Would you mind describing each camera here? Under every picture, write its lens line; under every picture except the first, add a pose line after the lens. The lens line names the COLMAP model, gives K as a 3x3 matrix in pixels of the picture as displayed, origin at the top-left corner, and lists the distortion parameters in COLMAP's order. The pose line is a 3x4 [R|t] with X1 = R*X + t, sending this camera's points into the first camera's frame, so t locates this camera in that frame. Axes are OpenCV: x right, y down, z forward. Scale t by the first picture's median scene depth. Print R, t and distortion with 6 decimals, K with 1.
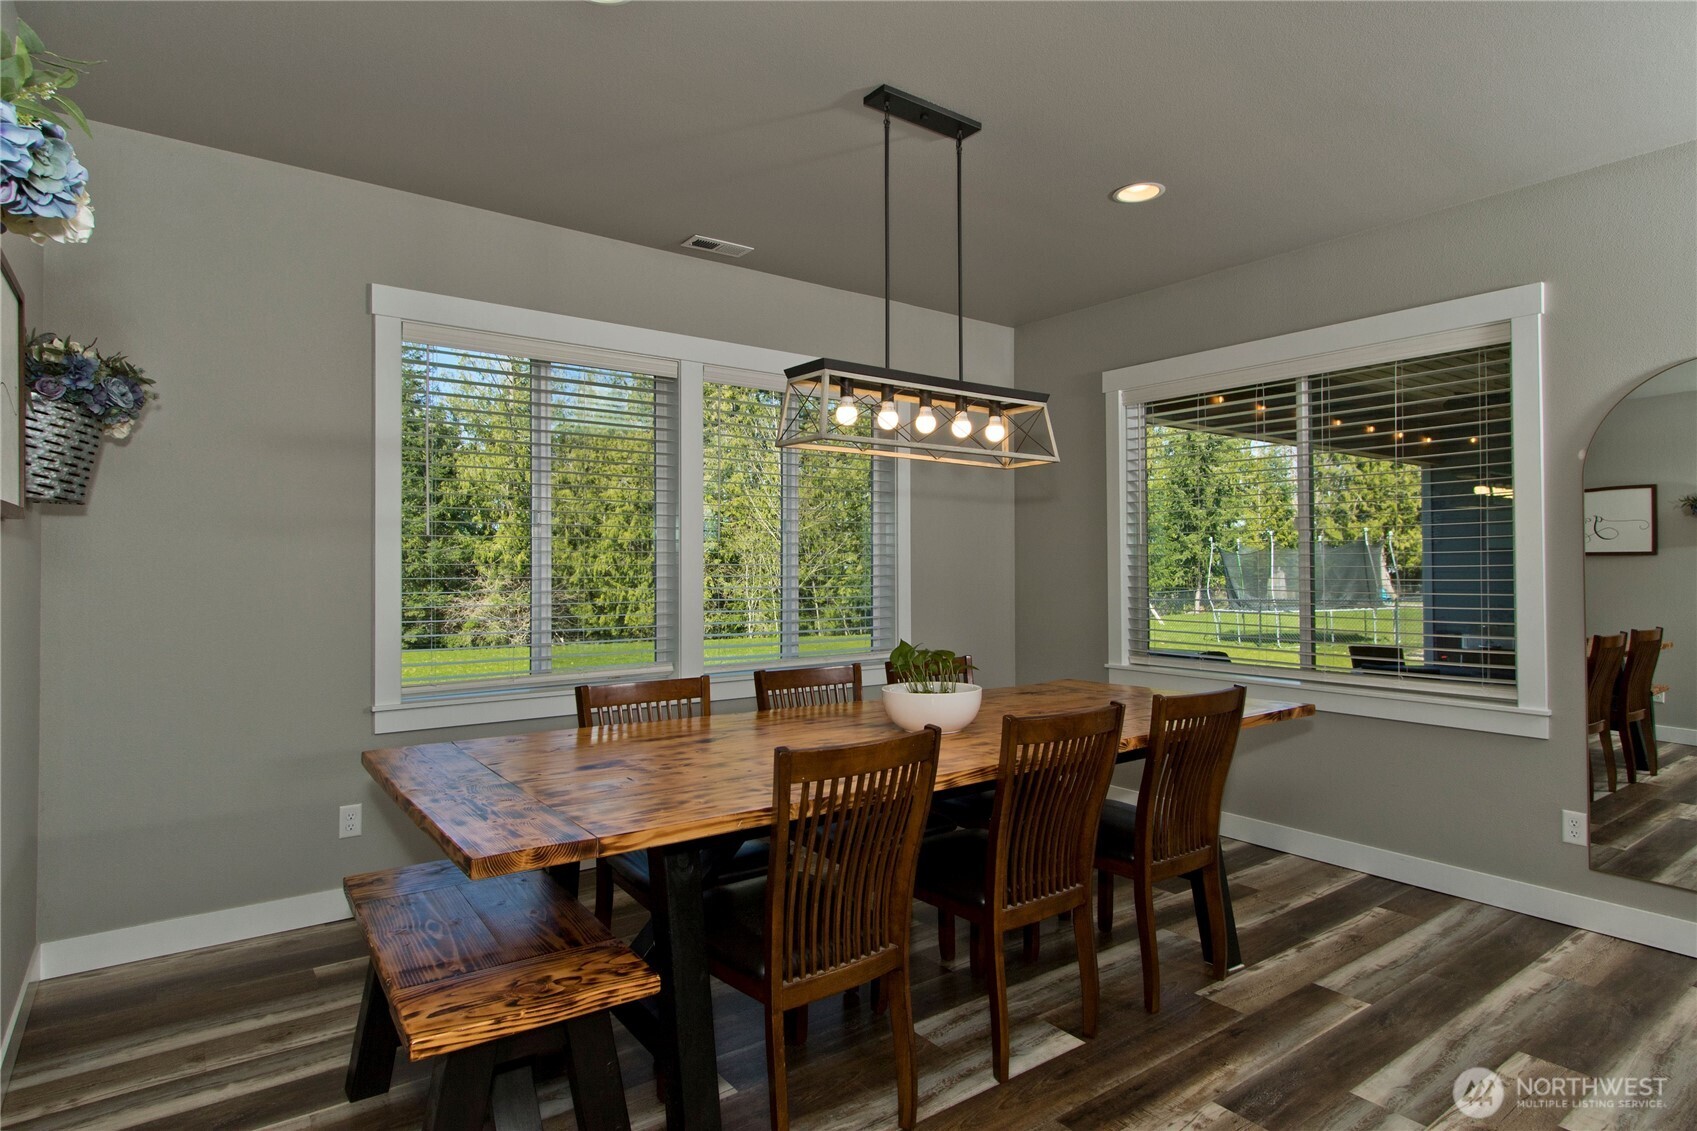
lens RADIAL K [[932.5, 0, 854.7], [0, 932.5, 568.4], [0, 0, 1]] dist [0.020953, 0.000698]
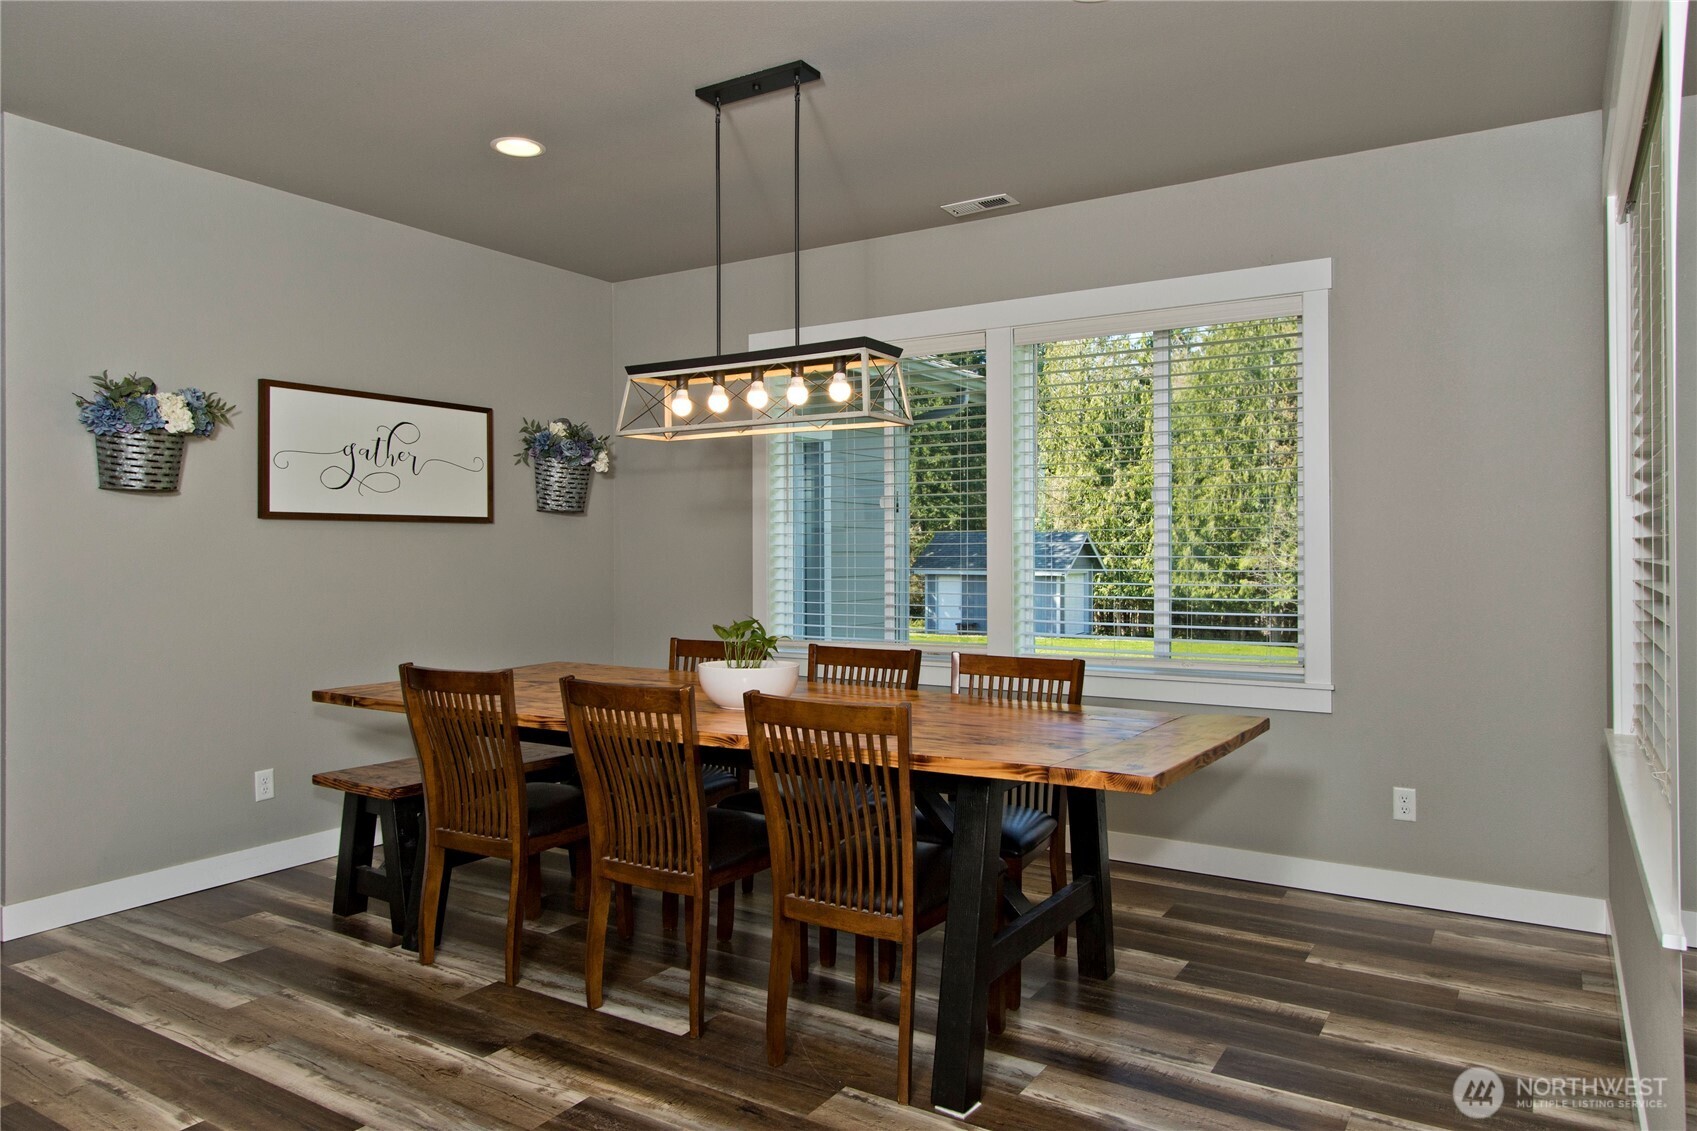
lens RADIAL K [[1106.6, 0, 852.9], [0, 1106.6, 558.0], [0, 0, 1]] dist [-0.005703, -0.001446]
pose [[0.358712, 0.007048, -0.933422, 1.271891], [0.002307, 0.999962, 0.008437, 0.005004], [0.933446, -0.005180, 0.358682, 0.706975]]
